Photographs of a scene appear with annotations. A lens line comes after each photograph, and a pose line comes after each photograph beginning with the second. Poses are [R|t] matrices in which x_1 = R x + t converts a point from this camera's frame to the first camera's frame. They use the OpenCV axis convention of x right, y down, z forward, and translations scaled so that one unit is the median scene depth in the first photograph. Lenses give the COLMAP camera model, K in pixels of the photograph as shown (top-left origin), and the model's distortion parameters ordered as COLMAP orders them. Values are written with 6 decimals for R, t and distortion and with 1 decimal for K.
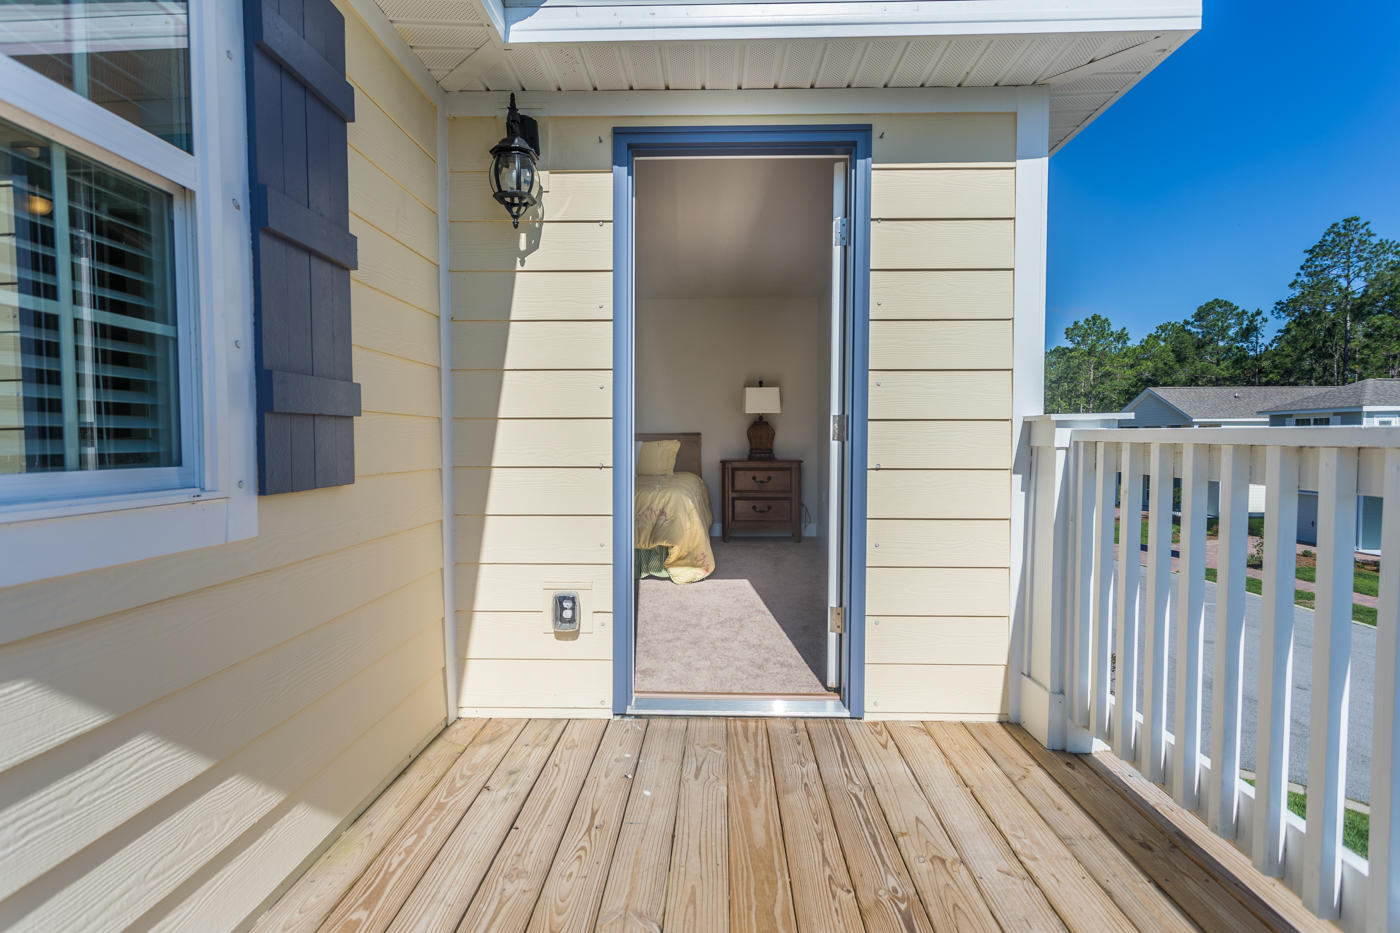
lens RADIAL K [[685.4, 0, 701.2], [0, 685.4, 469.6], [0, 0, 1]] dist [-0.002519, 0.000658]
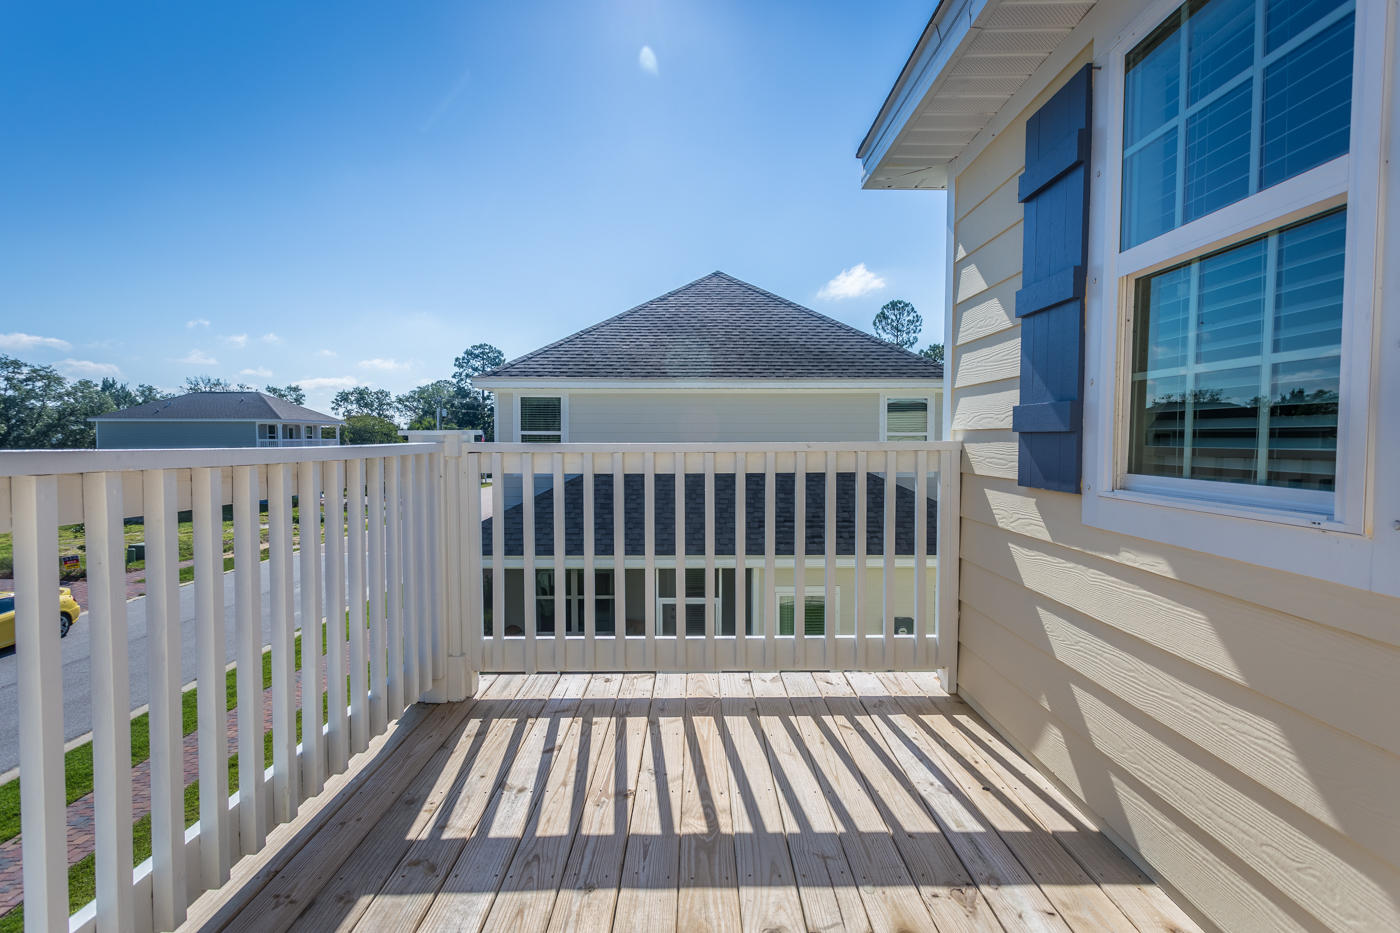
lens RADIAL K [[685.4, 0, 698.8], [0, 685.4, 467.9], [0, 0, 1]] dist [-0.002519, 0.000658]
pose [[-0.999386, 0.000754, -0.035036, 0.172930], [-0.001899, 0.997135, 0.075622, -0.121044], [0.034993, 0.075642, -0.996521, 2.300861]]
